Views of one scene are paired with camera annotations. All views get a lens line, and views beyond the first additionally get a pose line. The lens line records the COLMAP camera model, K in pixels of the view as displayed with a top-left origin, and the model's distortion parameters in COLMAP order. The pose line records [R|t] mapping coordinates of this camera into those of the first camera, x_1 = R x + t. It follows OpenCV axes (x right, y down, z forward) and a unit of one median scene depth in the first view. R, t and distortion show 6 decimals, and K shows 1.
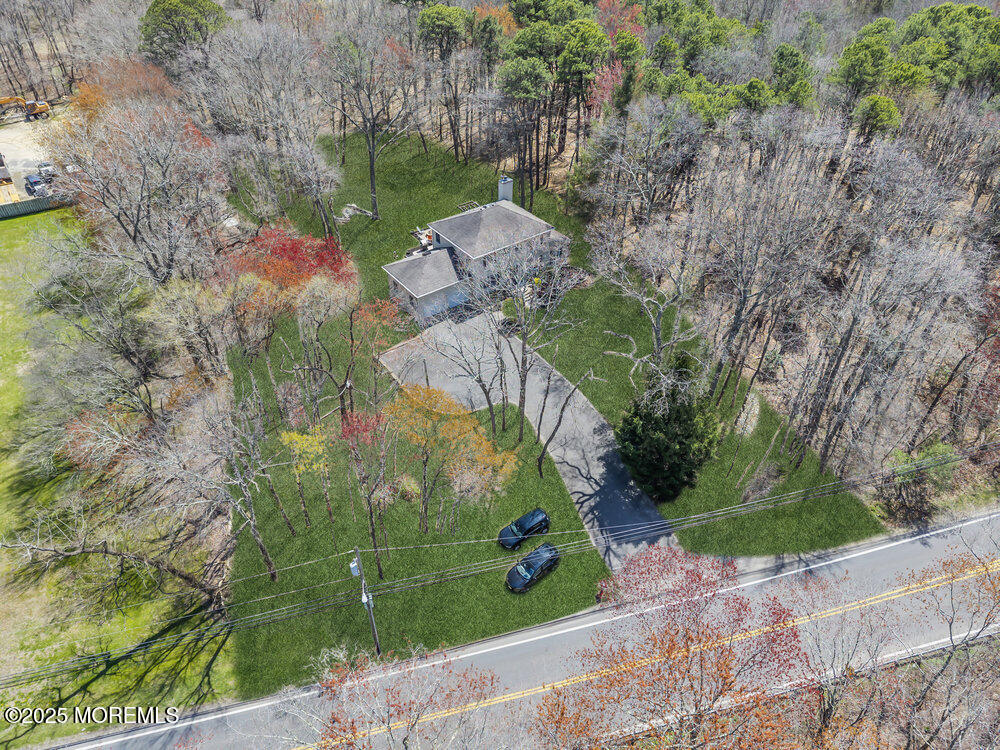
lens RADIAL K [[693.9, 0, 493.3], [0, 693.9, 373.8], [0, 0, 1]] dist [0.003977, -0.001412]
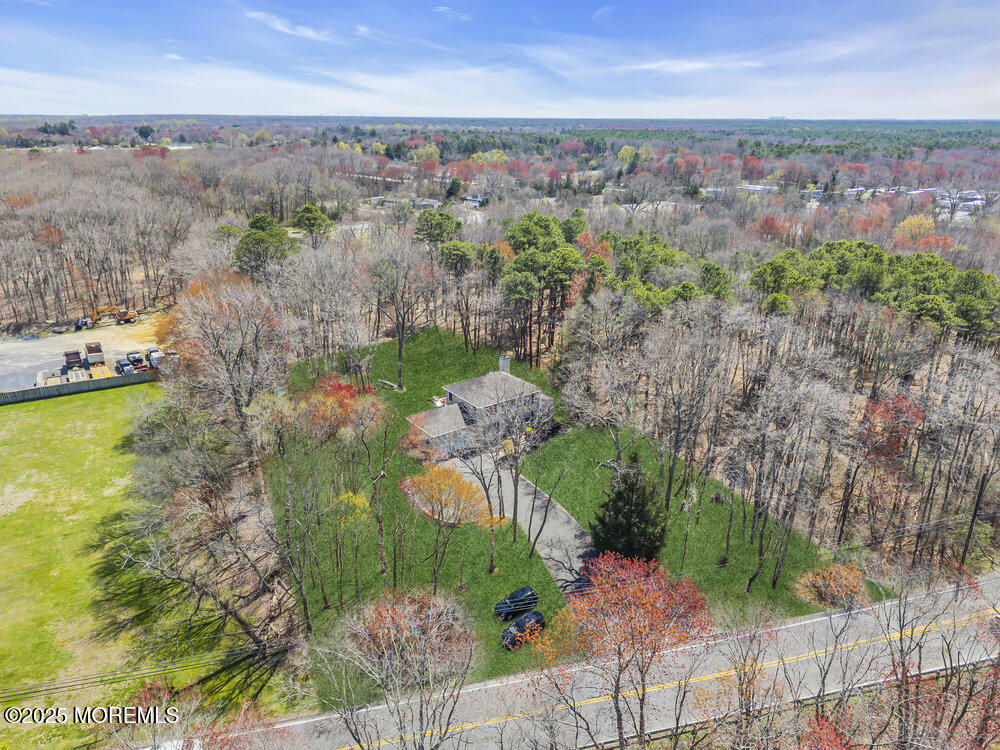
lens RADIAL K [[700.0, 0, 501.9], [0, 700.0, 376.2], [0, 0, 1]] dist [0.026764, -0.034046]
pose [[0.999991, 0.003925, 0.001270, 0.012030], [-0.003297, 0.945439, -0.325782, 0.192762], [-0.002479, 0.325775, 0.945444, -0.227522]]
